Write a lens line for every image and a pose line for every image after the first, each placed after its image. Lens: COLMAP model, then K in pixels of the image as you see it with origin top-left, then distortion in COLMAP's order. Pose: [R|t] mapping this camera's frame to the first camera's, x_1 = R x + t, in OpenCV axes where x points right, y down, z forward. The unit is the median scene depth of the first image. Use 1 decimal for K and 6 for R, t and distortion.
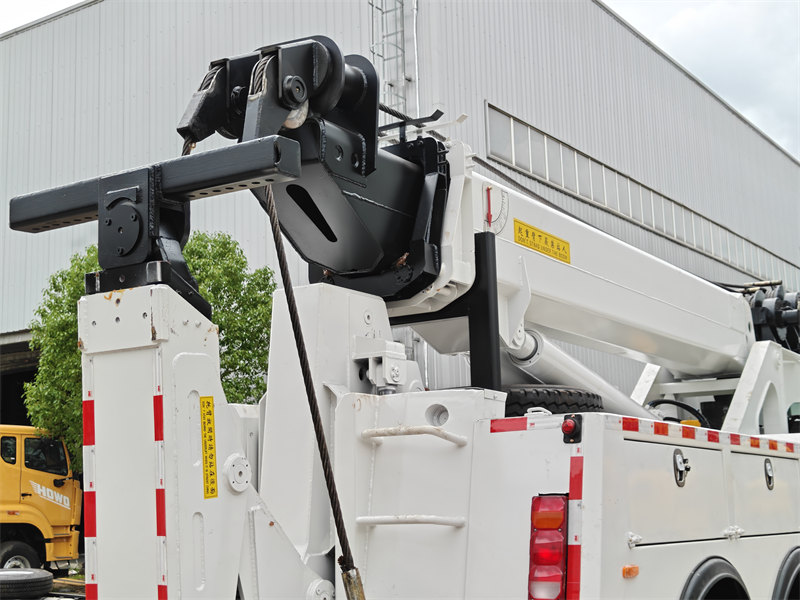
lens RADIAL K [[1121.2, 0, 399.9], [0, 1121.2, 288.4], [0, 0, 1]] dist [0.166090, -0.676369]
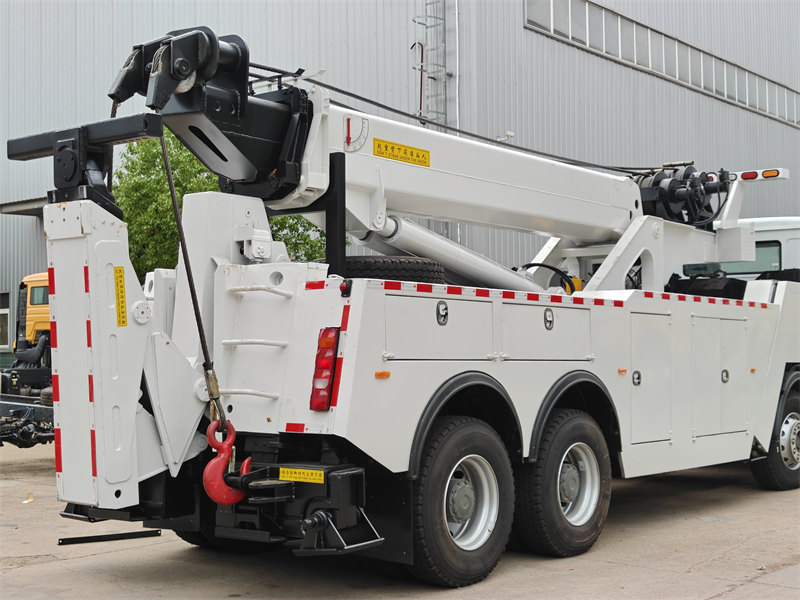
lens RADIAL K [[1121.2, 0, 399.9], [0, 1121.2, 288.4], [0, 0, 1]] dist [0.166090, -0.676369]
pose [[0.995683, 0.011498, -0.092102, 0.338640], [0.000940, 0.990997, 0.133879, -0.081389], [0.092812, -0.133387, 0.986709, -0.521932]]
